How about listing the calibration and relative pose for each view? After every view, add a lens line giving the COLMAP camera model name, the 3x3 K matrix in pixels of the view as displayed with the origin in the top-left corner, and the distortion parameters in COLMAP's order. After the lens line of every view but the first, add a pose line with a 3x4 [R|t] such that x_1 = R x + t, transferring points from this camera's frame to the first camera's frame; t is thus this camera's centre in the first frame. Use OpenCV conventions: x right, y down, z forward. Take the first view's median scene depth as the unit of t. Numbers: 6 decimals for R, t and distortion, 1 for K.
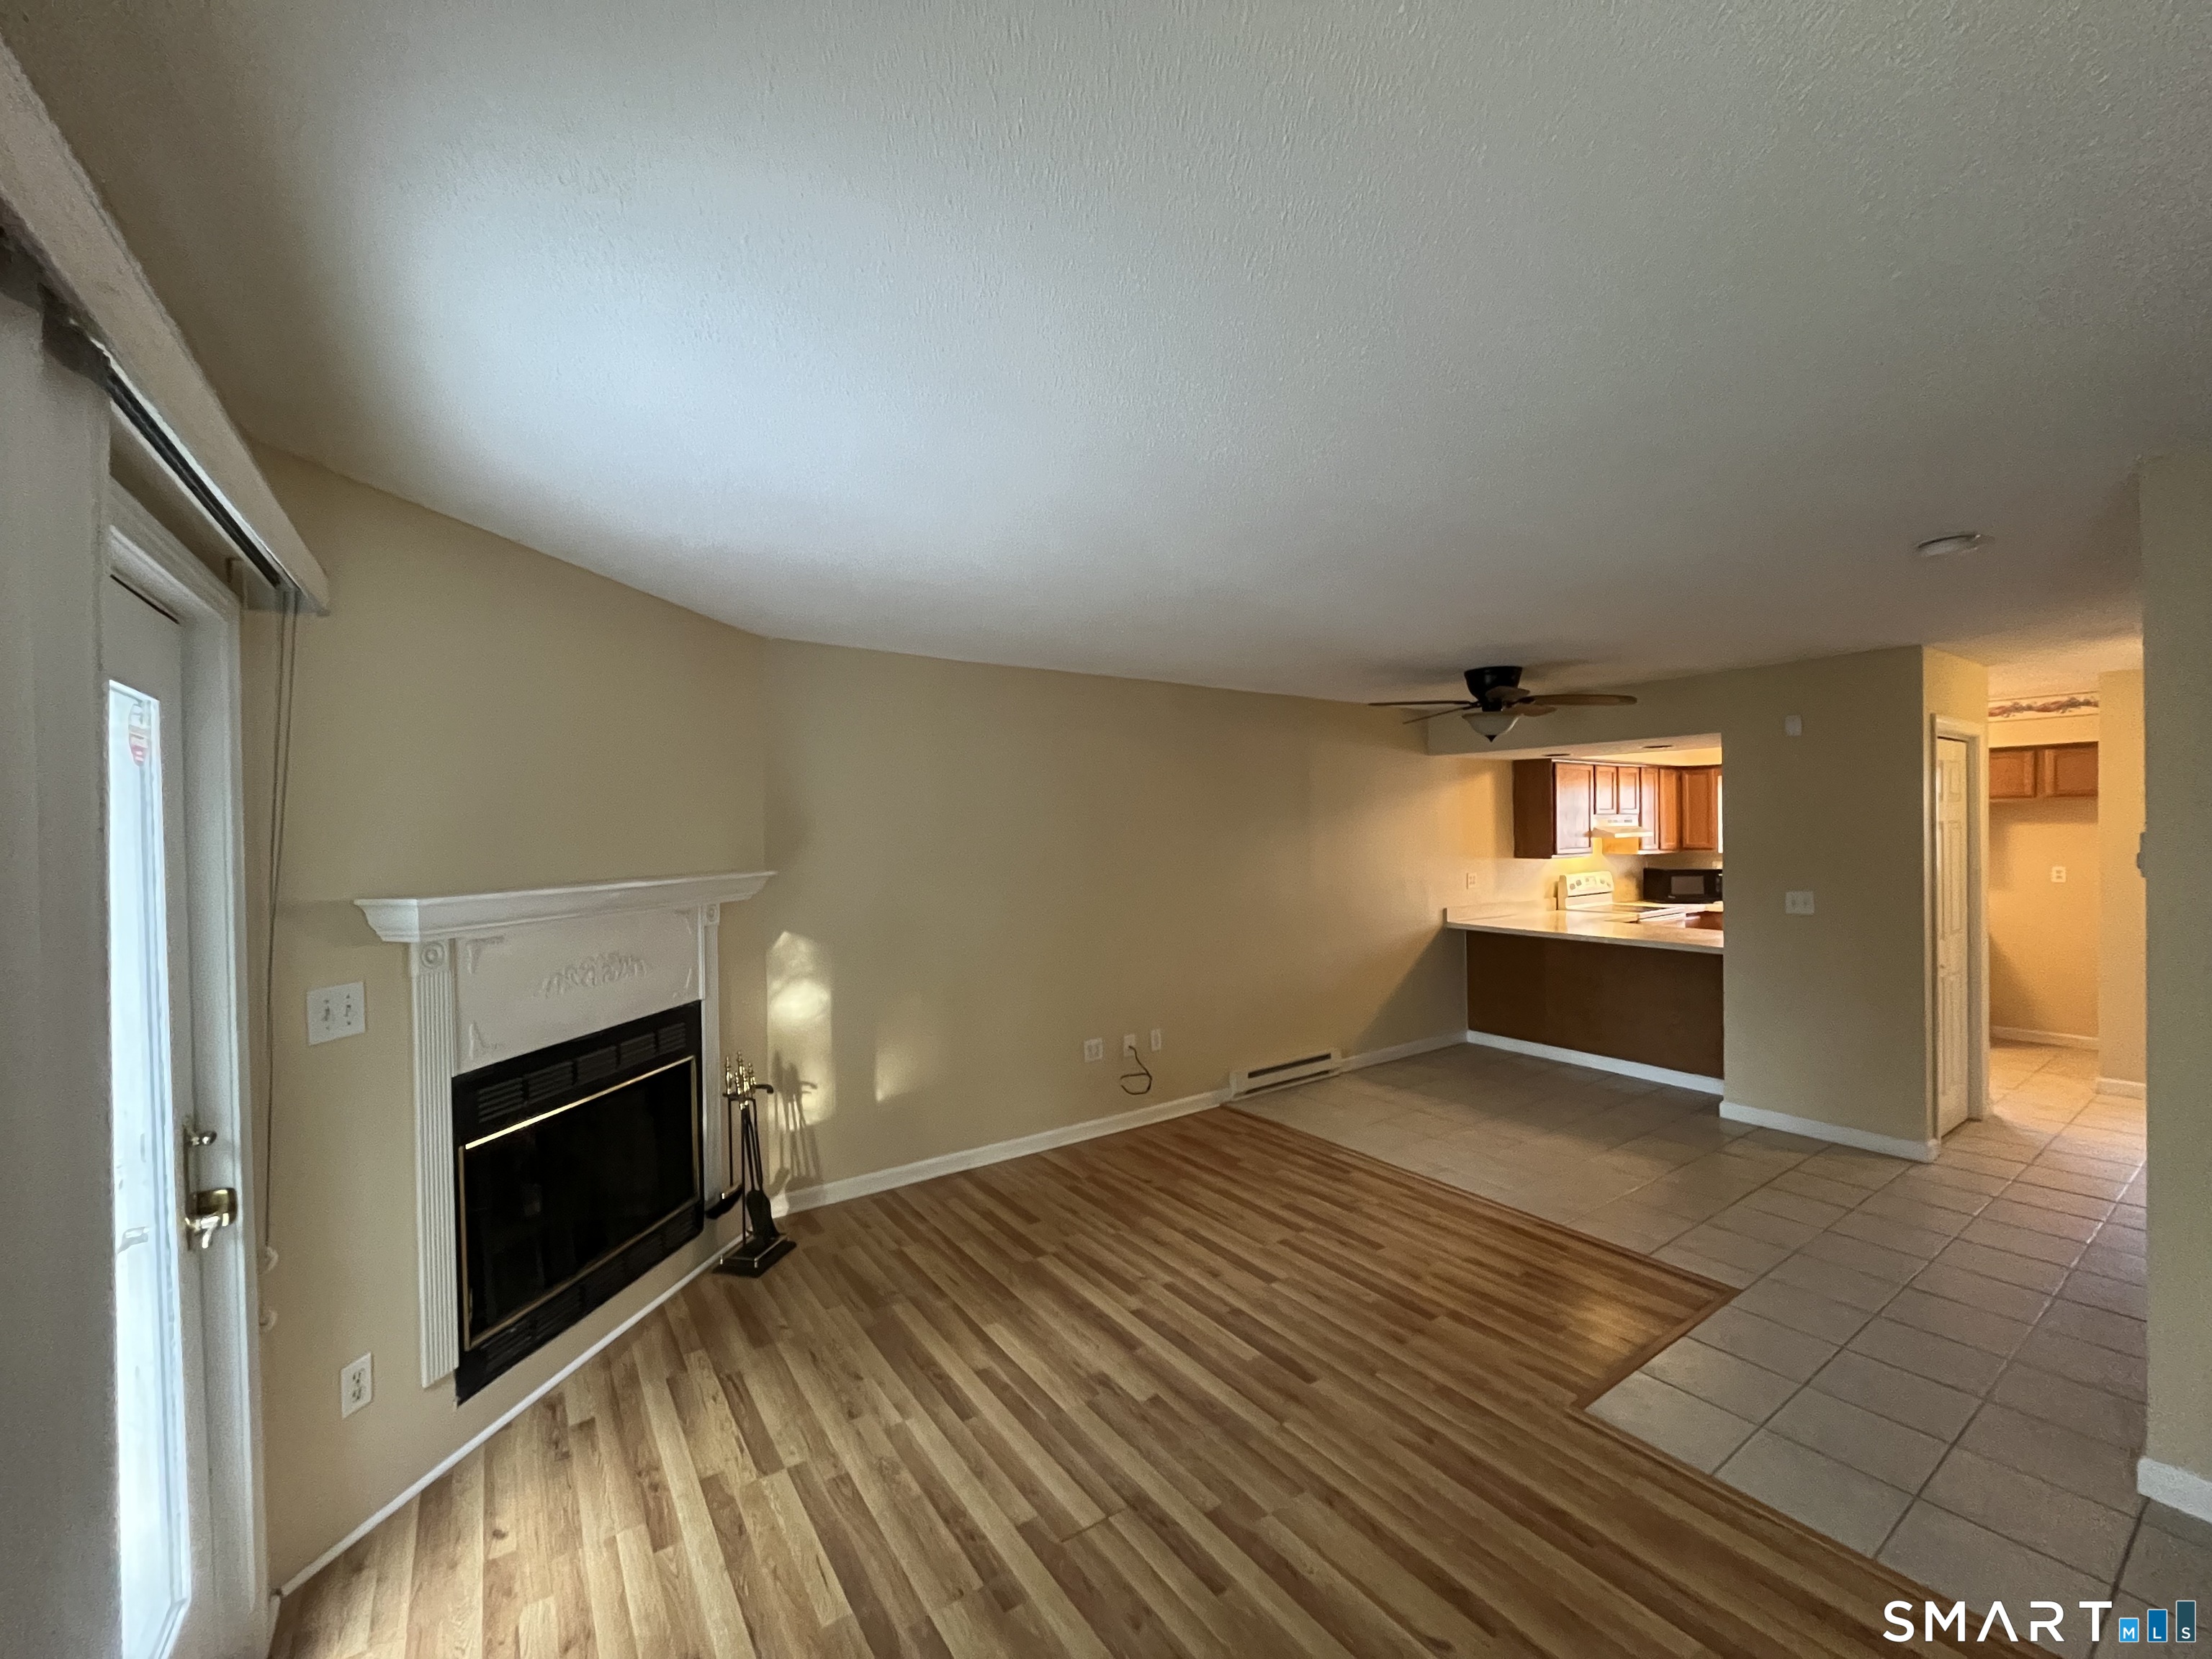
lens RADIAL K [[893.9, 0, 1088.6], [0, 893.9, 842.4], [0, 0, 1]] dist [-0.000598, -0.001398]
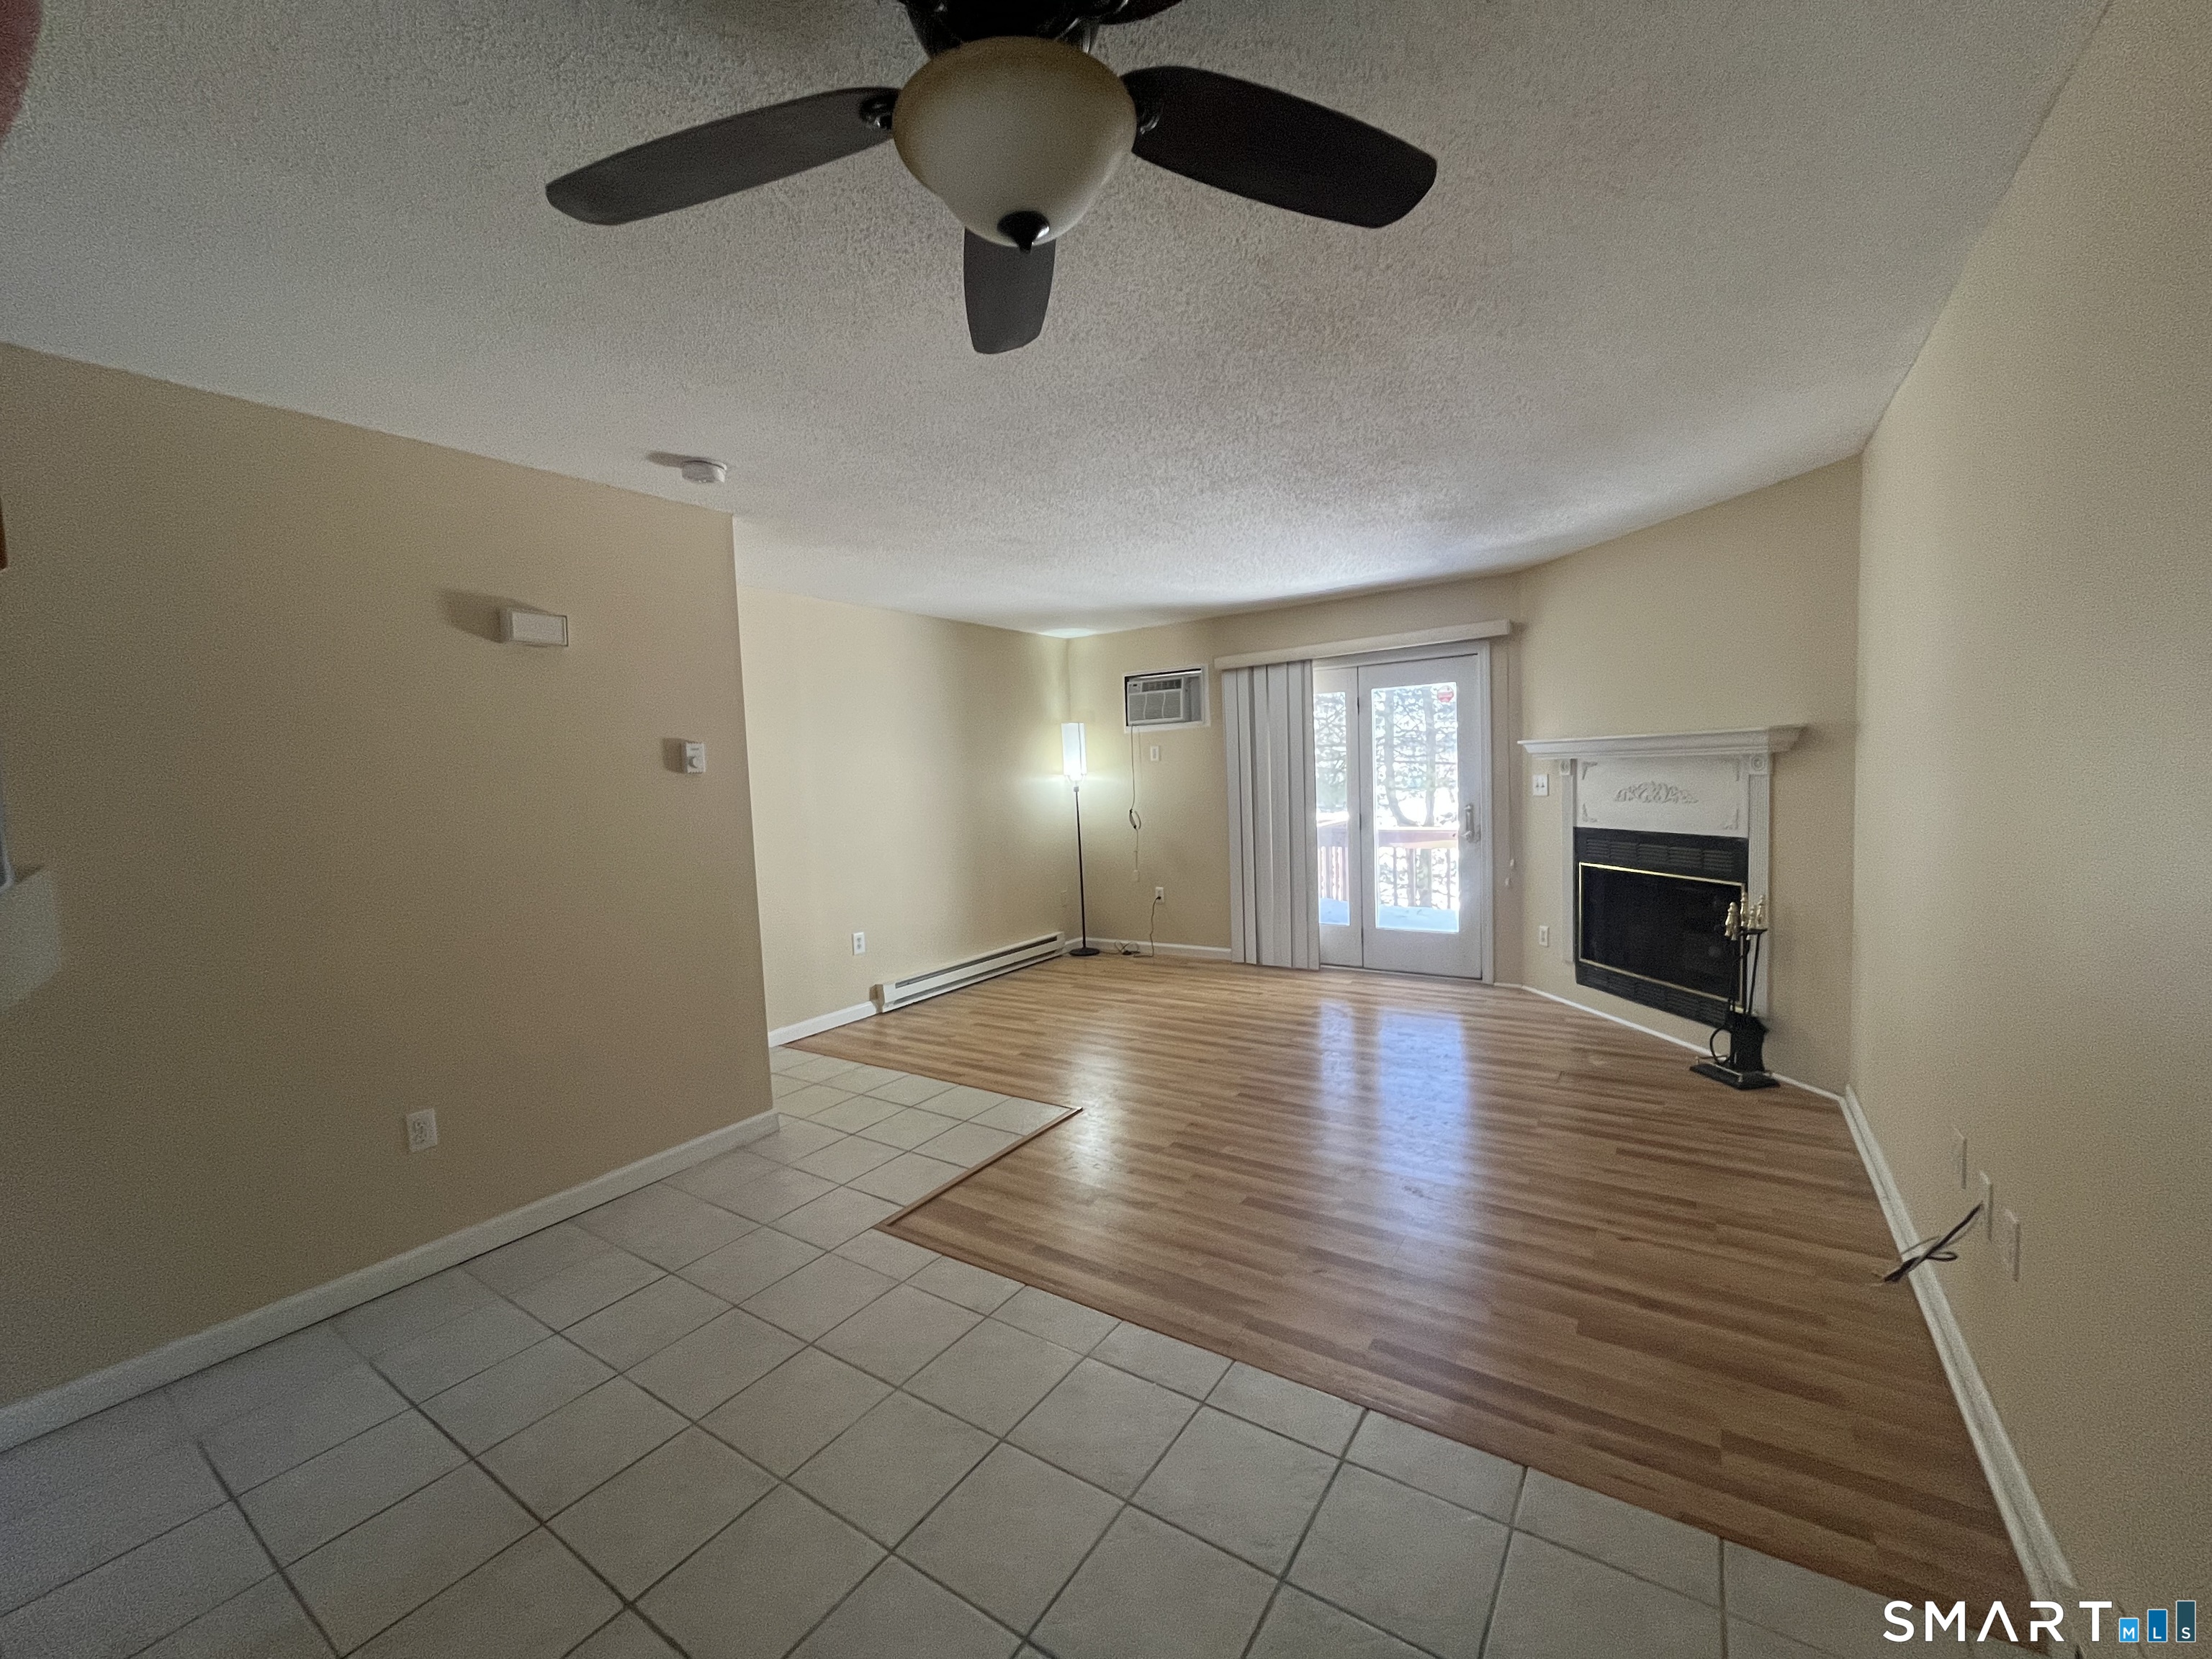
lens RADIAL K [[893.9, 0, 1104.1], [0, 893.9, 831.4], [0, 0, 1]] dist [-0.000598, -0.001398]
pose [[-0.925003, 0.068478, -0.373739, 0.784916], [0.042244, 0.996062, 0.077948, 0.044852], [0.377605, 0.056313, -0.924253, 1.814905]]
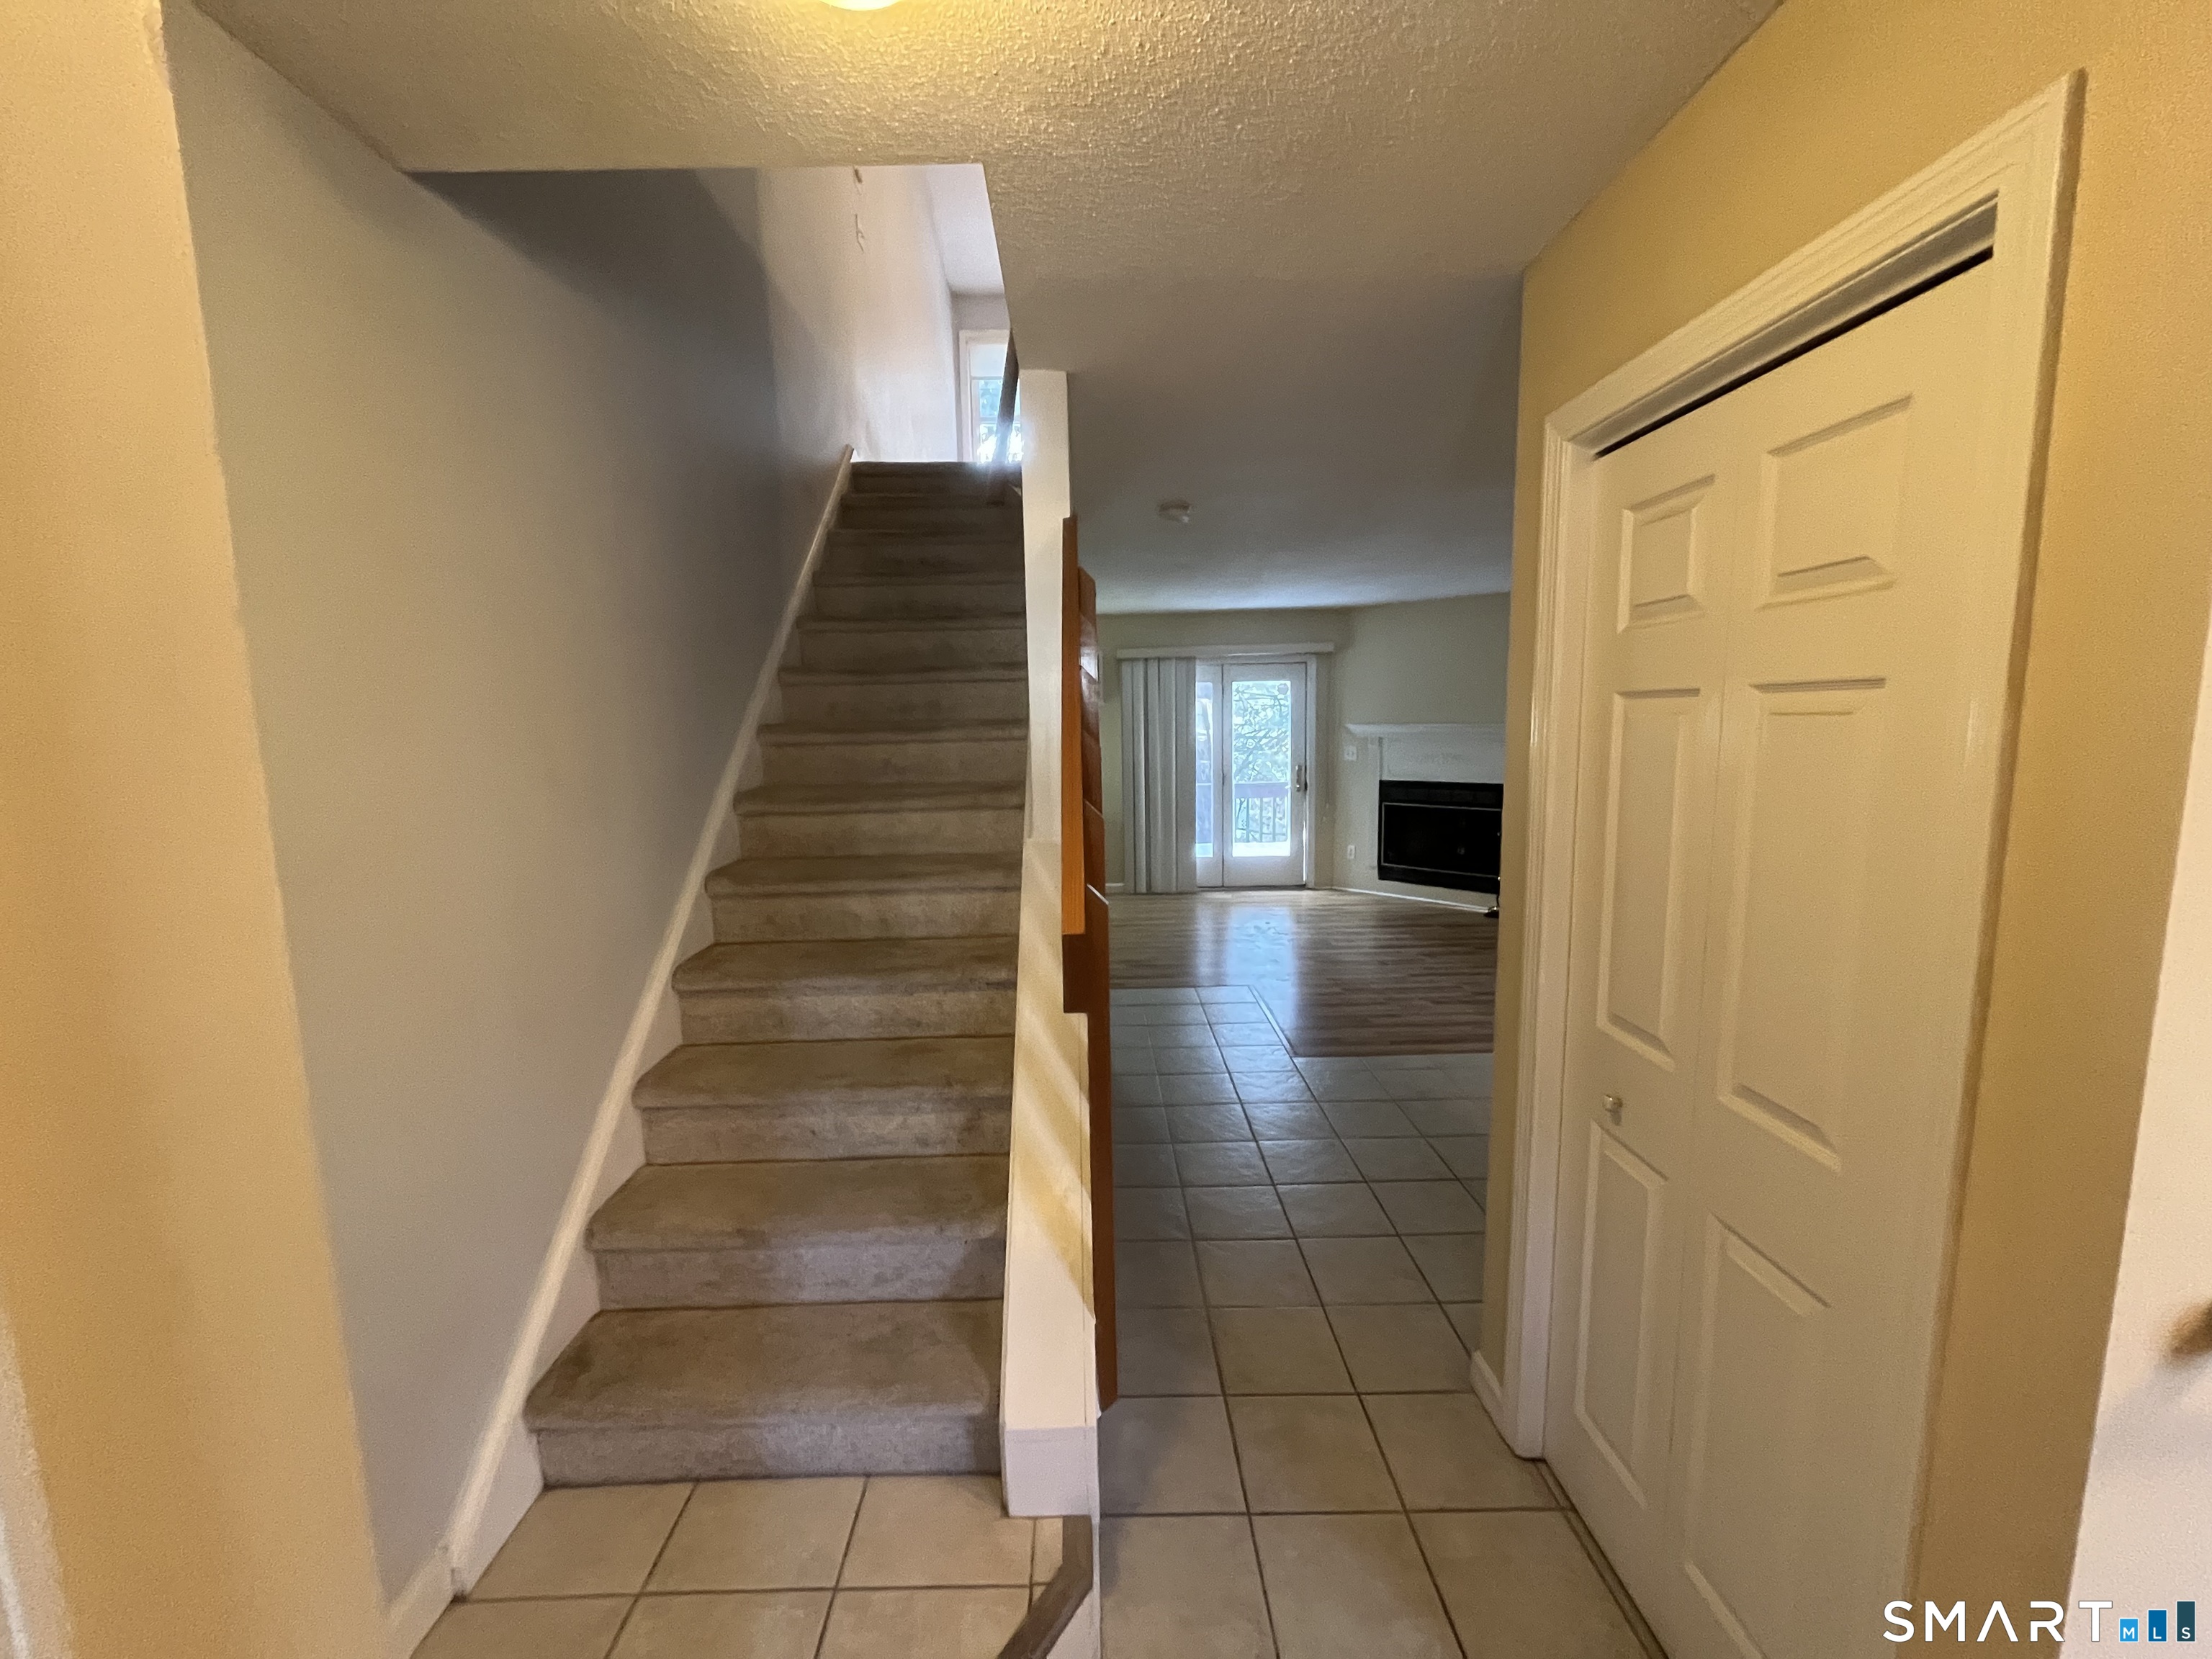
lens RADIAL K [[893.9, 0, 1102.8], [0, 893.9, 822.7], [0, 0, 1]] dist [-0.000598, -0.001398]
pose [[-0.546191, 0.116683, -0.829494, 1.864023], [0.013869, 0.991375, 0.130321, -0.018393], [0.837546, 0.059676, -0.543098, 1.399977]]
